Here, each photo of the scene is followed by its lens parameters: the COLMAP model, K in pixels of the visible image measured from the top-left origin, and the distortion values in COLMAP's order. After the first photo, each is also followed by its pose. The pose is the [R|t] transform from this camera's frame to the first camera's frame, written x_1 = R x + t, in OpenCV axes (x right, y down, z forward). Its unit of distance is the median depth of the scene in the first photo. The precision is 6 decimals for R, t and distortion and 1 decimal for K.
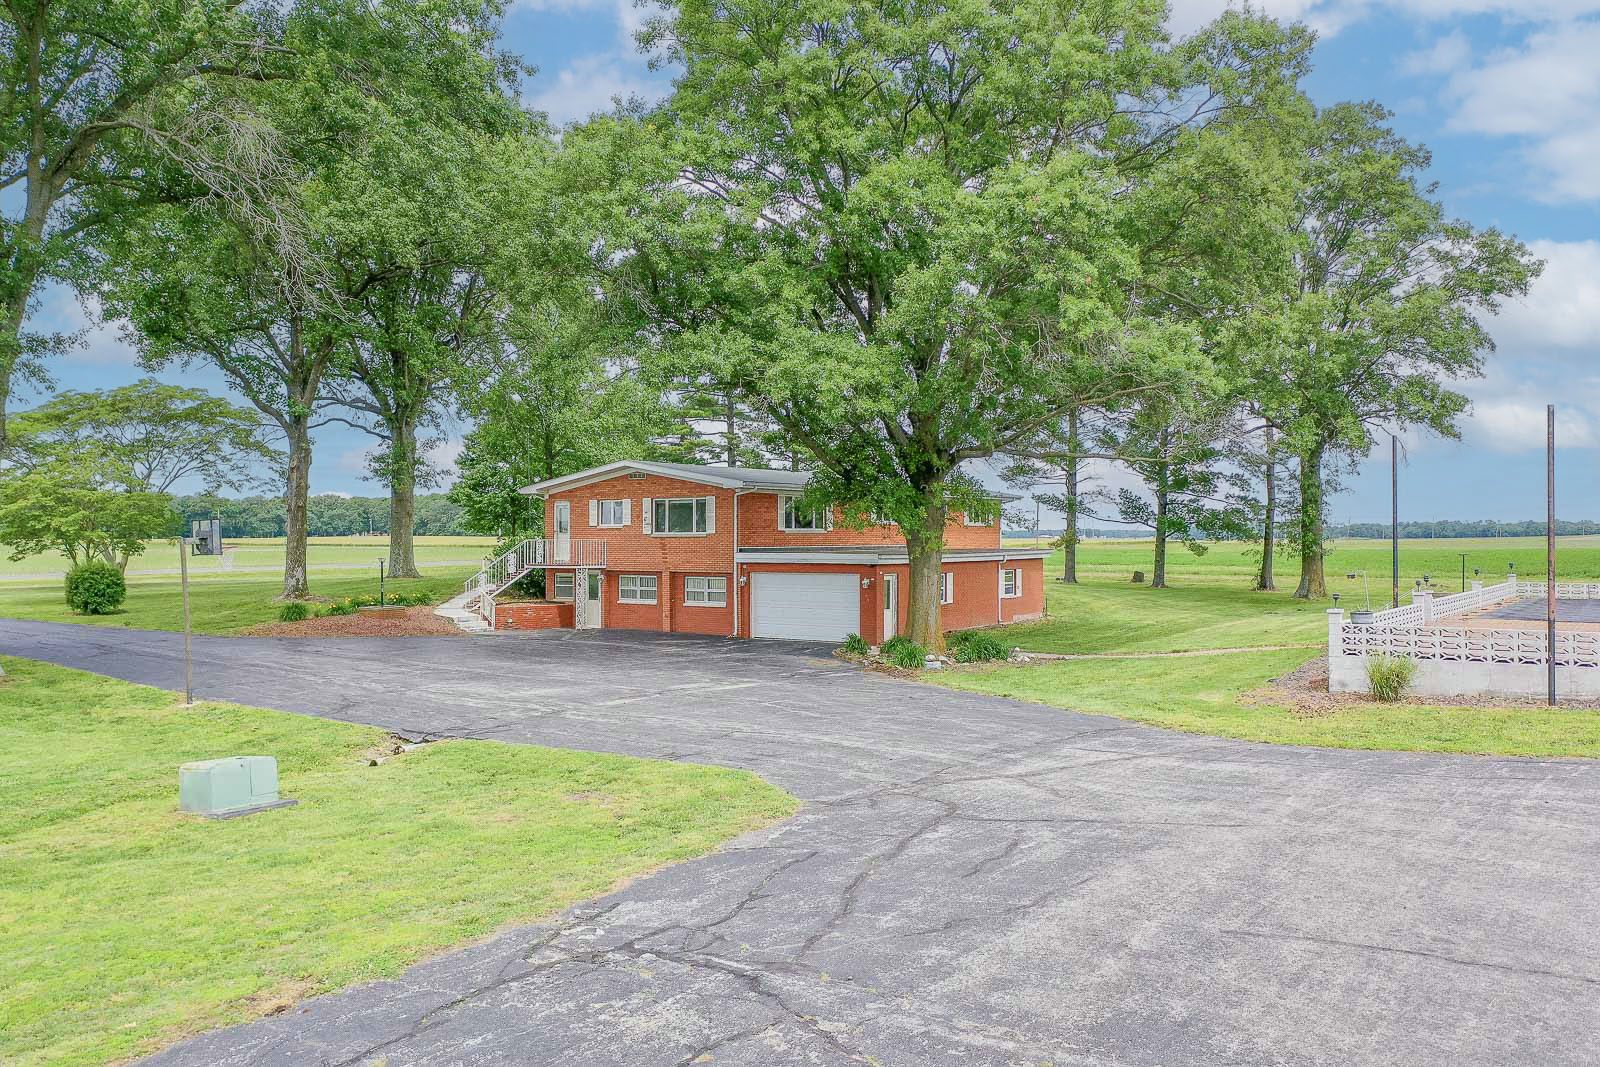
lens RADIAL K [[1327.8, 0, 791.1], [0, 1327.8, 526.9], [0, 0, 1]] dist [0.004256, 0.008701]
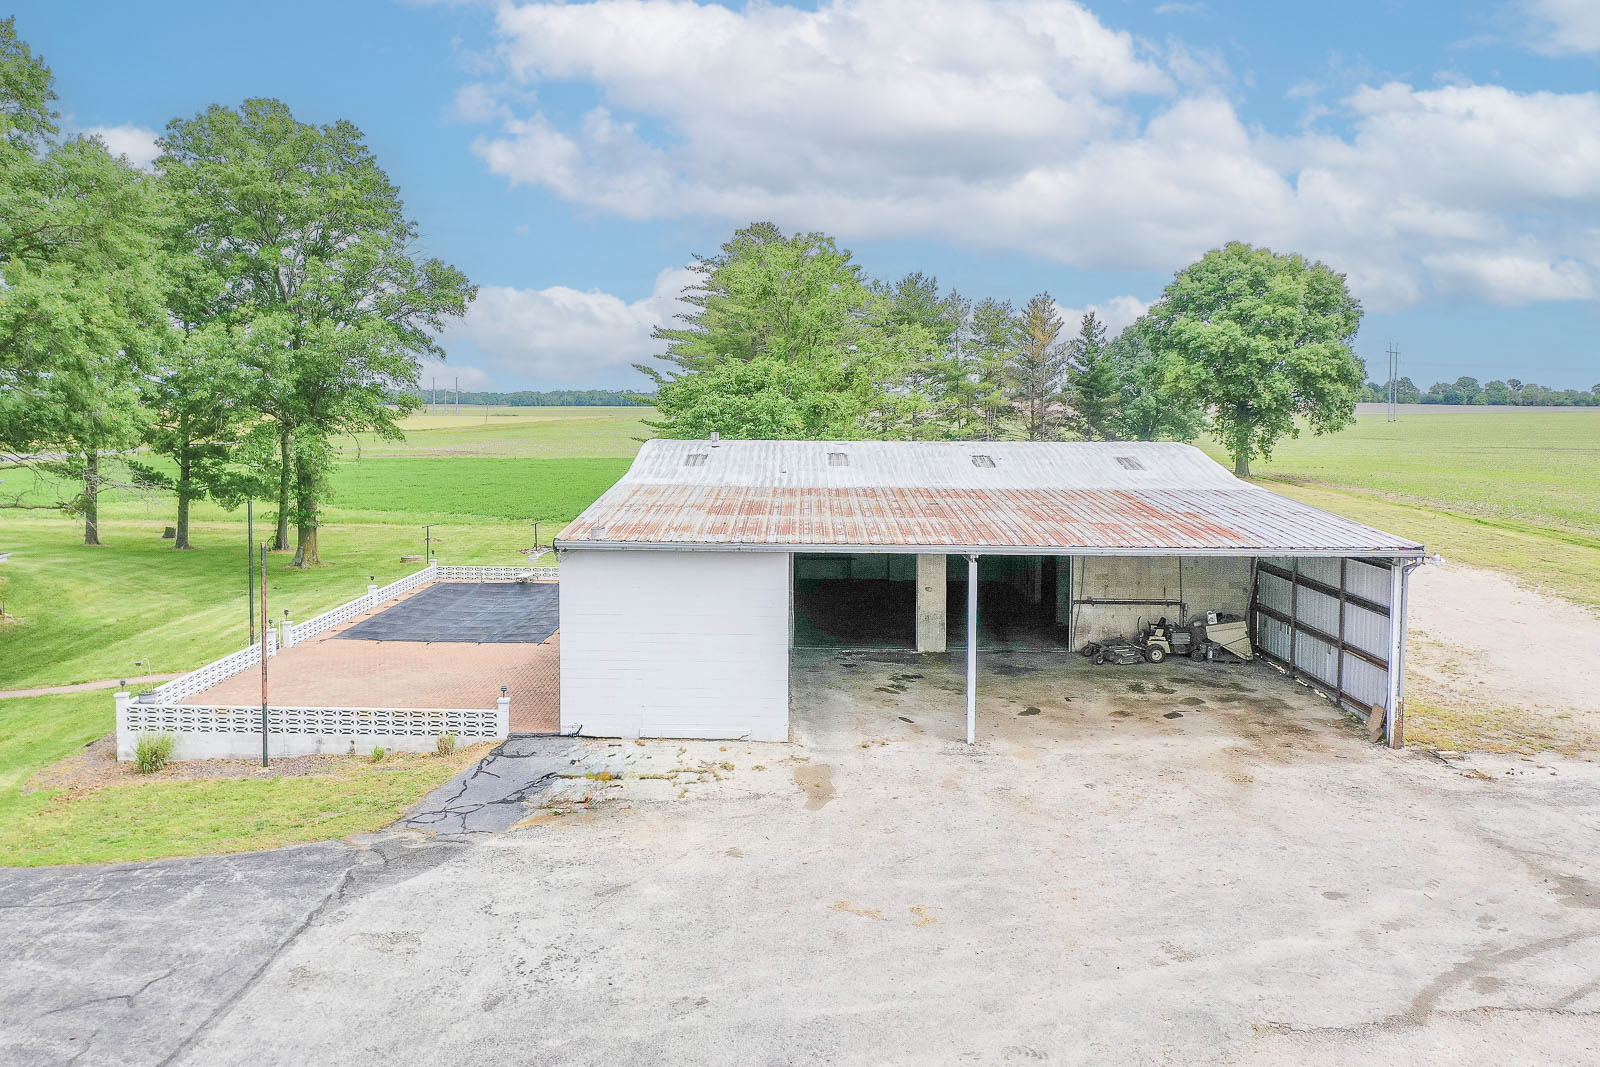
lens RADIAL K [[1327.8, 0, 800.4], [0, 1327.8, 524.3], [0, 0, 1]] dist [0.004256, 0.008701]
pose [[0.824538, -0.046553, 0.563888, 0.136574], [-0.012315, 0.994897, 0.100143, -0.128962], [-0.565672, -0.089516, 0.819757, -0.201931]]
